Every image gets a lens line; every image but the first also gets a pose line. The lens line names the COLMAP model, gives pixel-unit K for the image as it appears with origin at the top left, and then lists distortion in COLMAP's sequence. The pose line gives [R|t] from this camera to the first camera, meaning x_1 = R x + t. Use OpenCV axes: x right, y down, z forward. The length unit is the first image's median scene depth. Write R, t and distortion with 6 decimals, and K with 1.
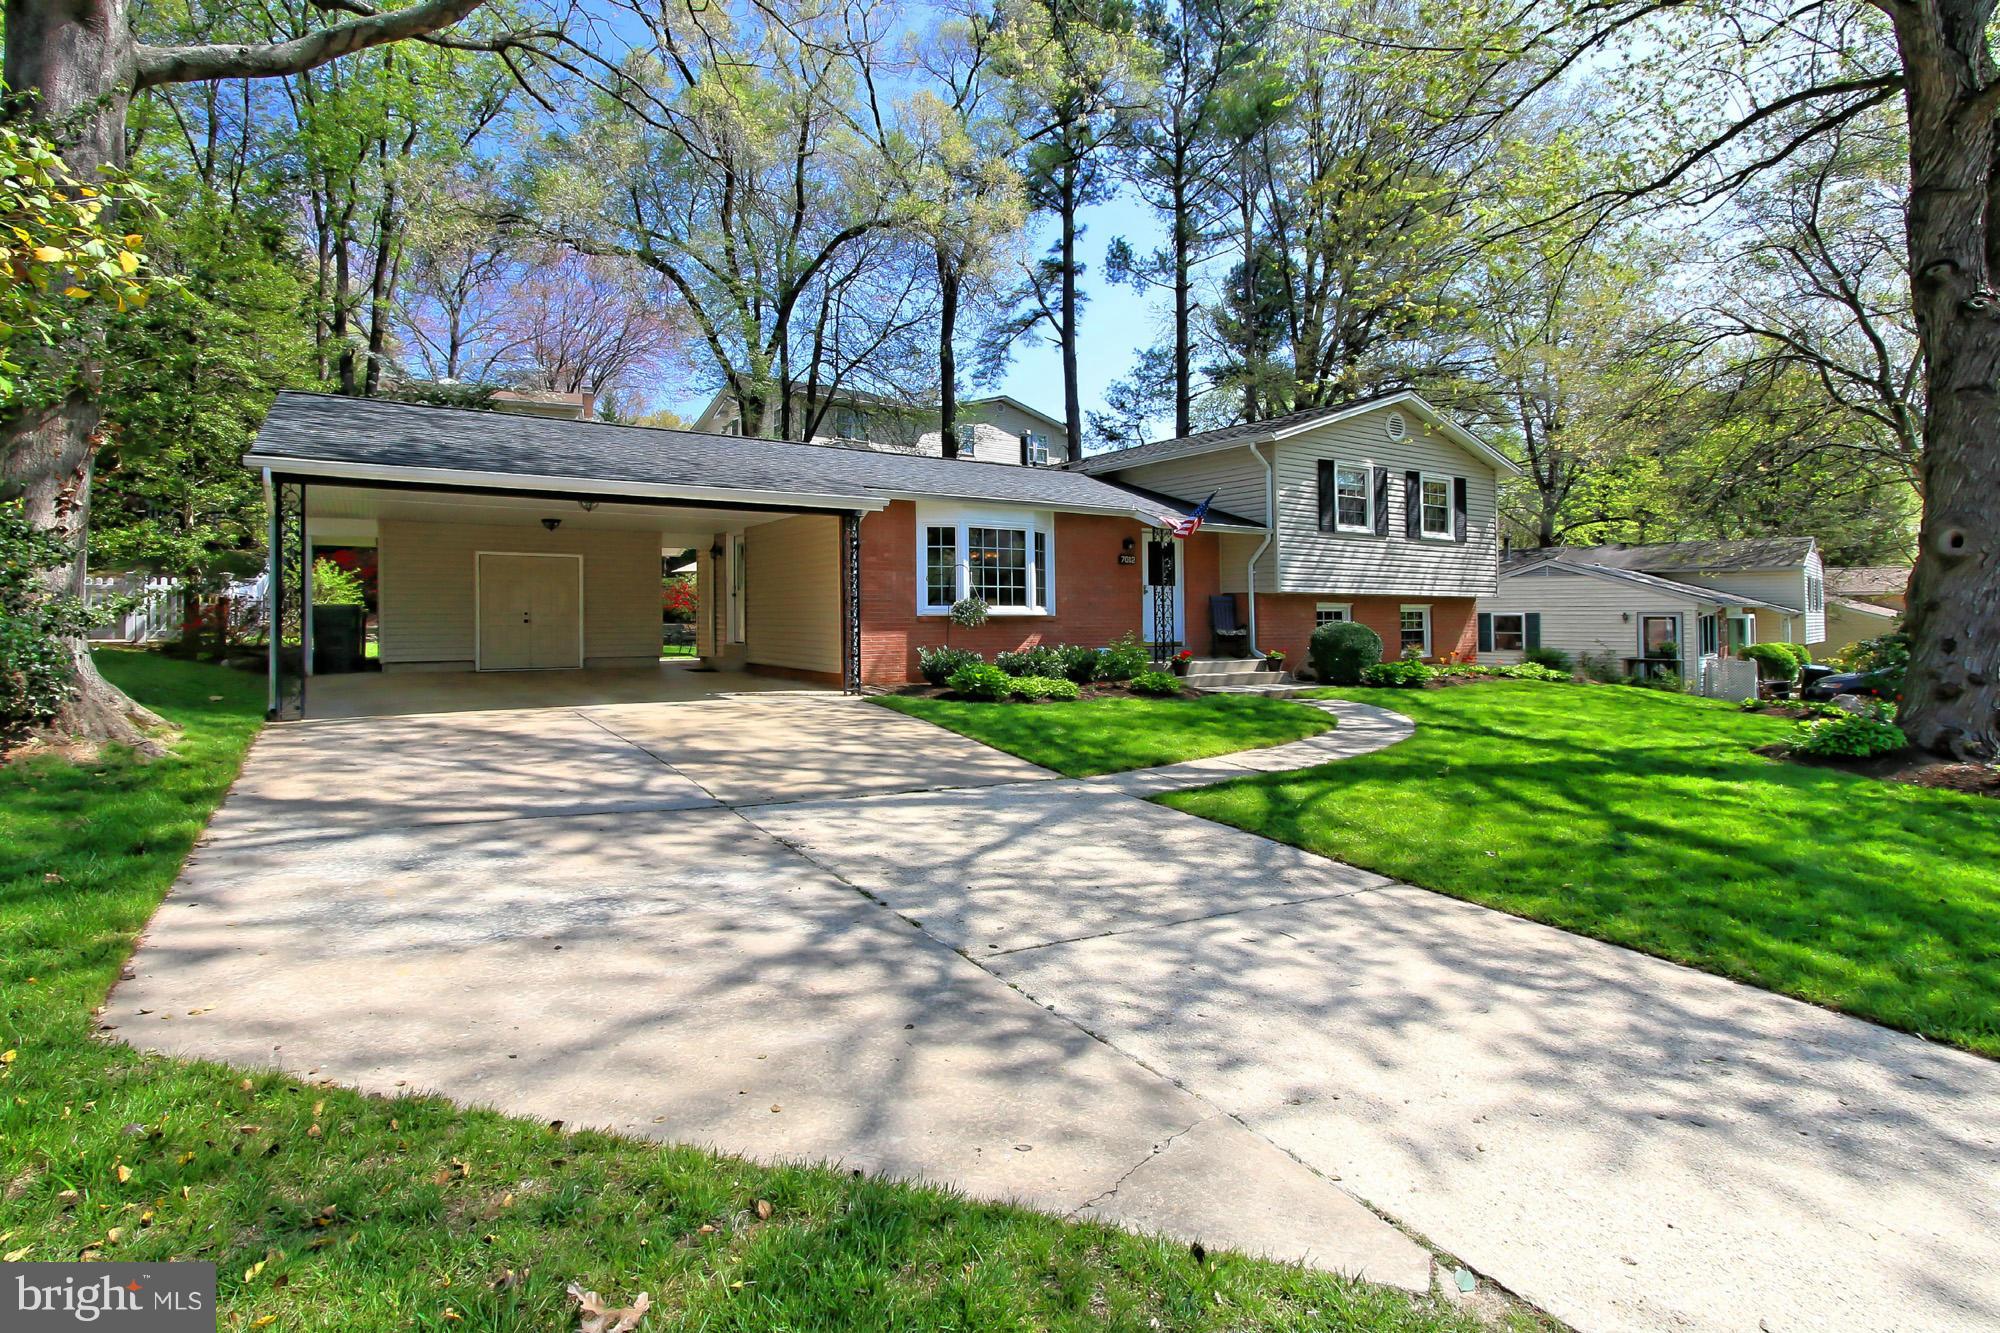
lens RADIAL K [[871.9, 0, 997.1], [0, 871.9, 607.3], [0, 0, 1]] dist [-0.001226, -0.000105]
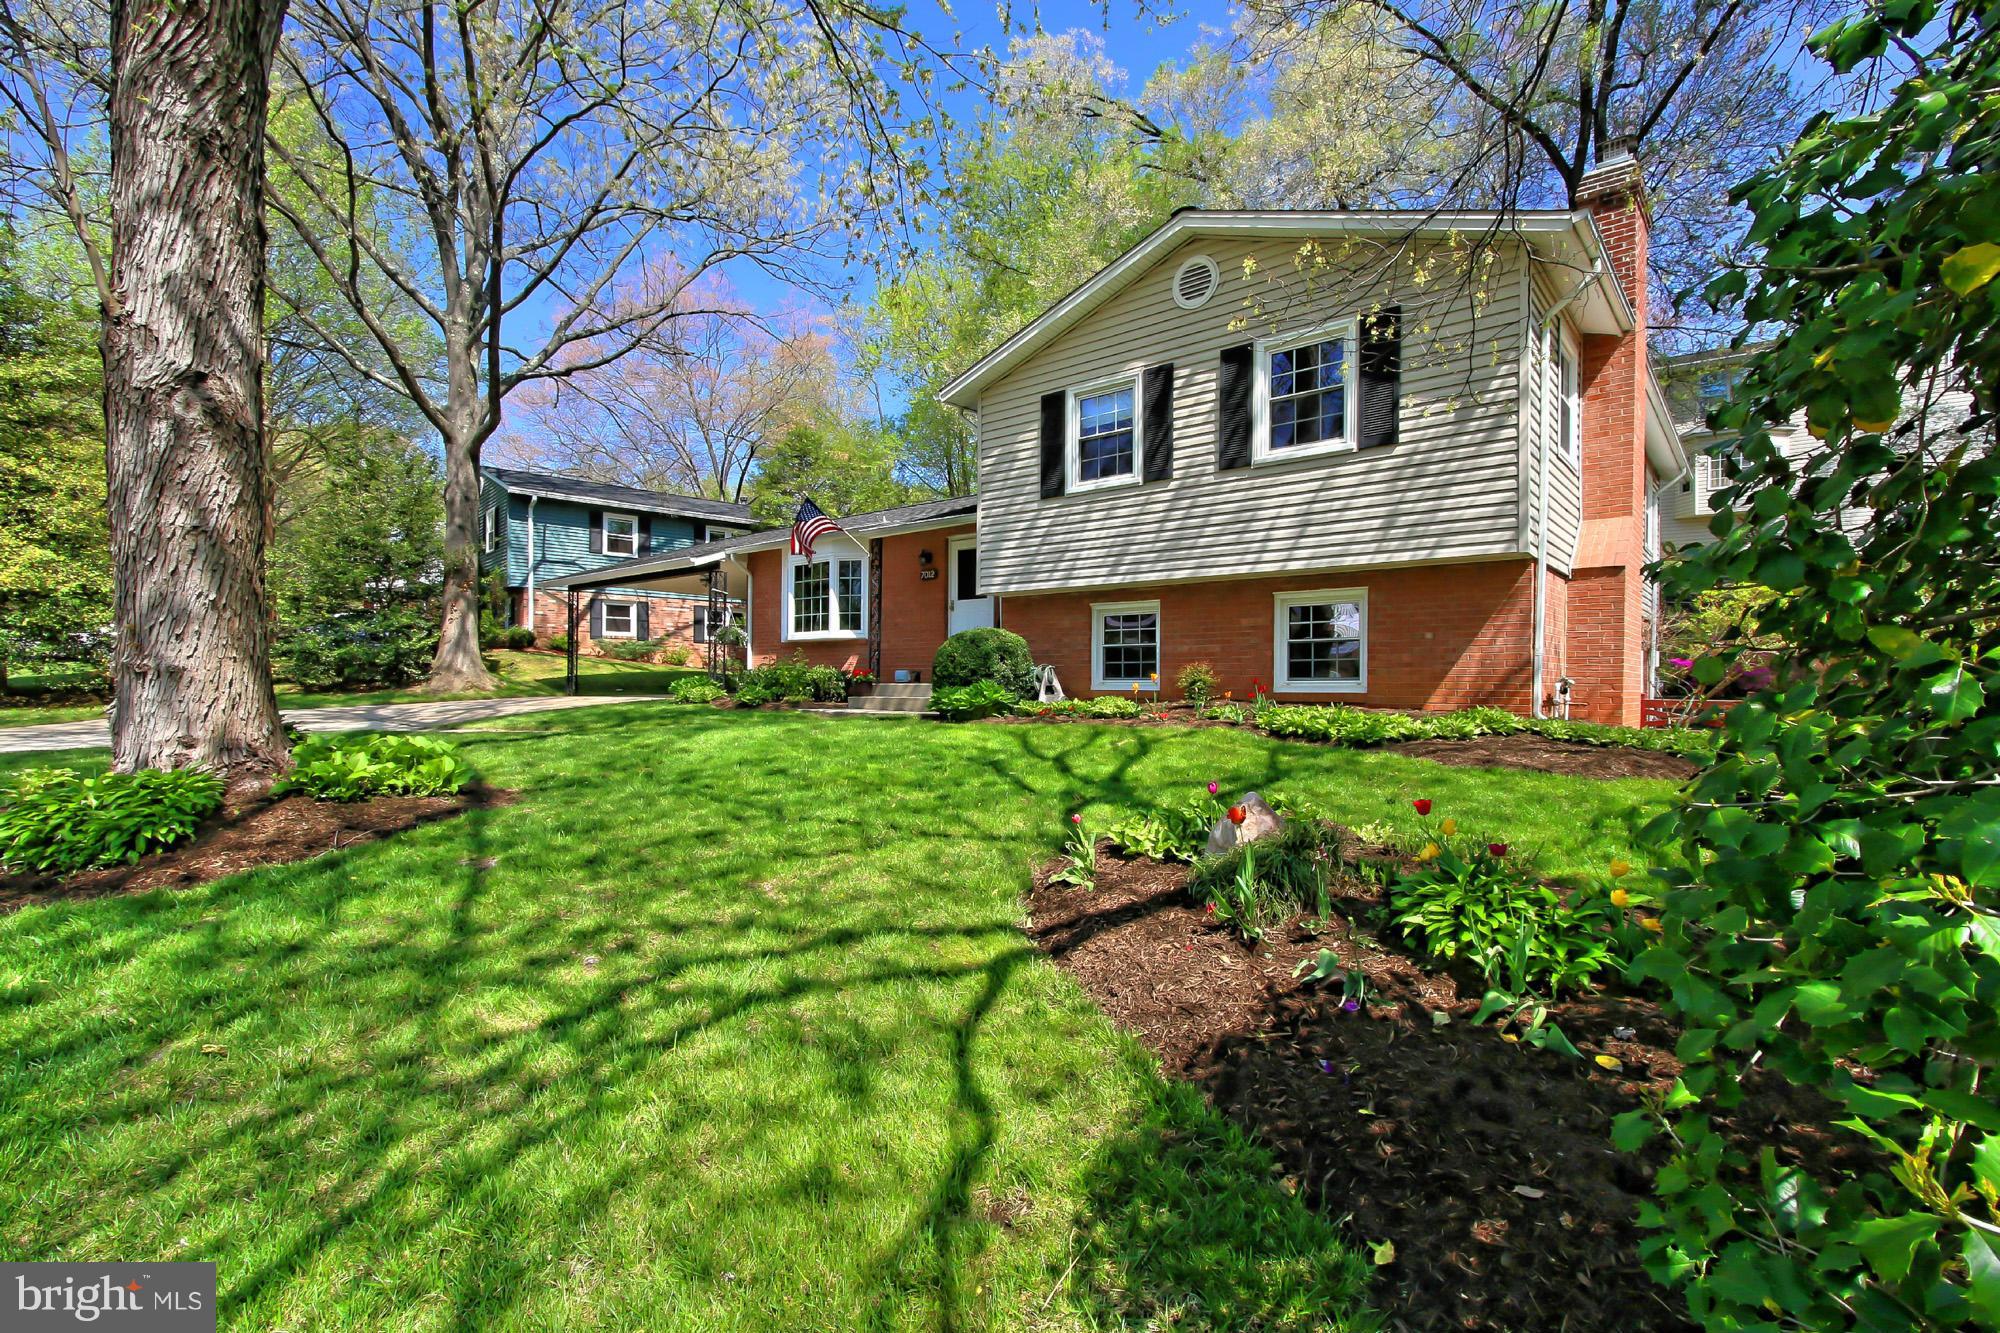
lens RADIAL K [[918.0, 0, 1000.0], [0, 918.0, 666.5], [0, 0, 1]] dist [0.000915, 0.000390]
pose [[0.337880, -0.020652, -0.940963, 1.032513], [-0.000091, 0.999759, -0.021975, 0.059969], [0.941189, 0.007510, 0.337797, 0.721074]]
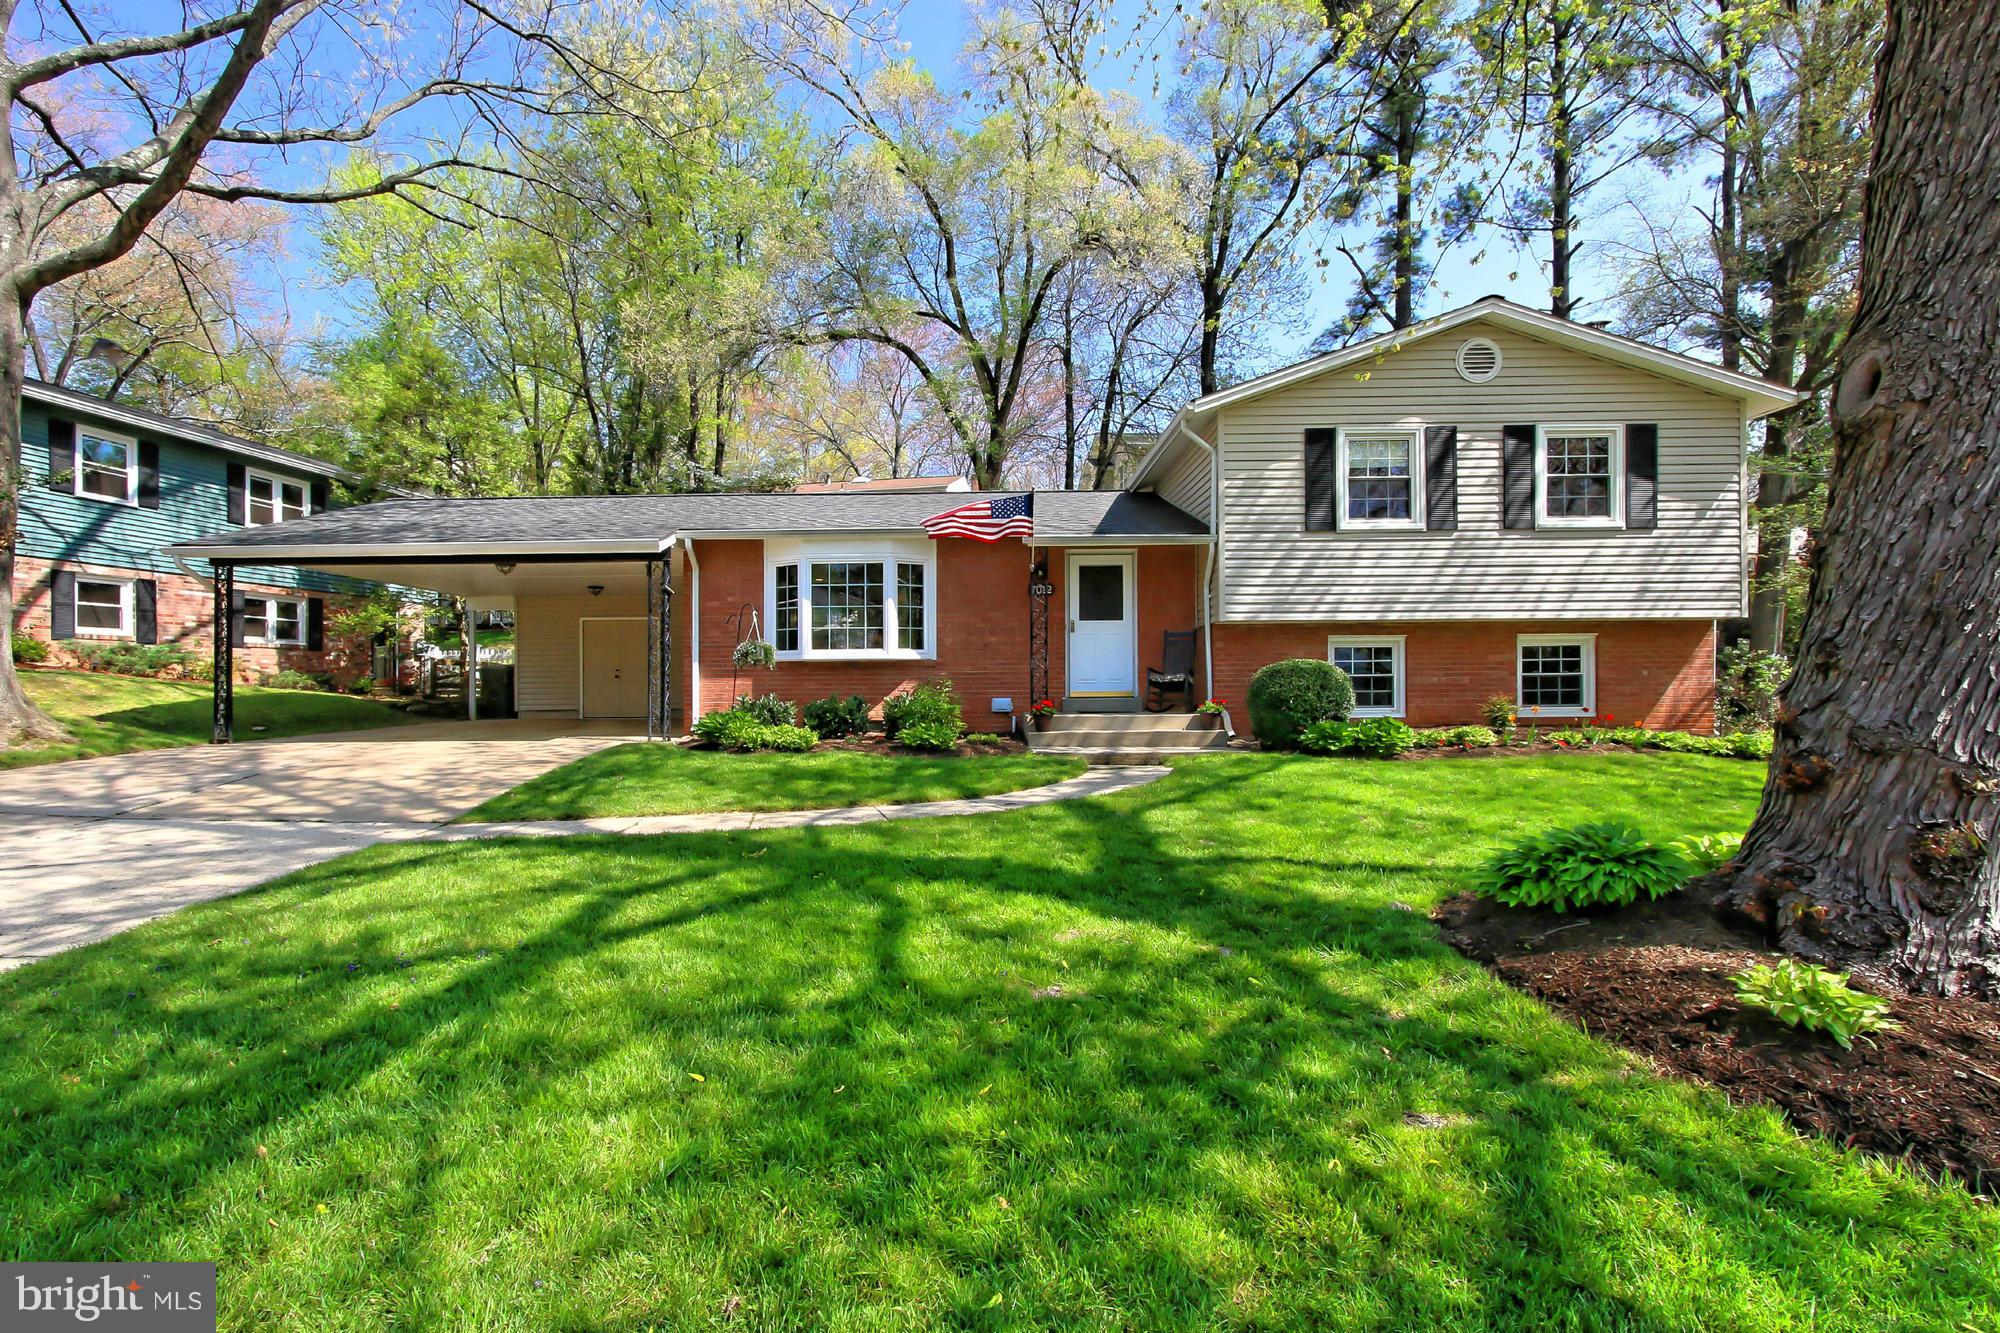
lens RADIAL K [[918.0, 0, 1000.0], [0, 918.0, 666.5], [0, 0, 1]] dist [0.000915, 0.000390]
pose [[0.855283, -0.019166, -0.517806, 0.534114], [0.013757, 0.999803, -0.014283, 0.026928], [0.517978, 0.005092, 0.855379, 0.248005]]
